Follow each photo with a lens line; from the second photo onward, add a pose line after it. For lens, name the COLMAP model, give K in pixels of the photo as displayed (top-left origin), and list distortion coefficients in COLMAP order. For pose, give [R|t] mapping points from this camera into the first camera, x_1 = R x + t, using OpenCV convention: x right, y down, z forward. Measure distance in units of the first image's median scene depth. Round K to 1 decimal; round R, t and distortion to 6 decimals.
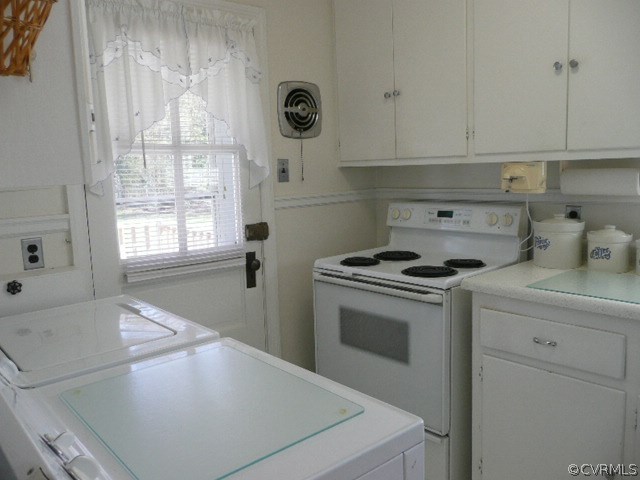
lens RADIAL K [[543.4, 0, 320.0], [0, 543.4, 240.0], [0, 0, 1]] dist [-0.014690, -0.007177]
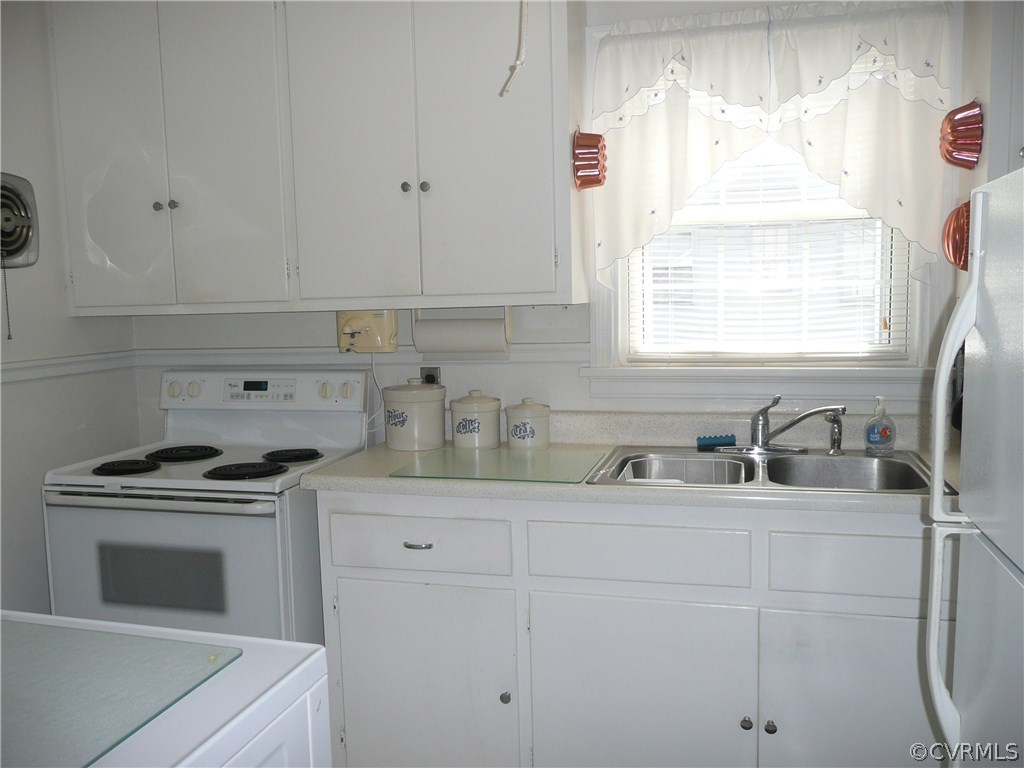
lens RADIAL K [[869.4, 0, 512.0], [0, 869.4, 384.0], [0, 0, 1]] dist [-0.014690, -0.007177]
pose [[0.835905, -0.040544, 0.547375, -0.100054], [0.069766, 0.997028, -0.032691, 0.007919], [-0.544422, 0.065515, 0.836249, -0.081074]]
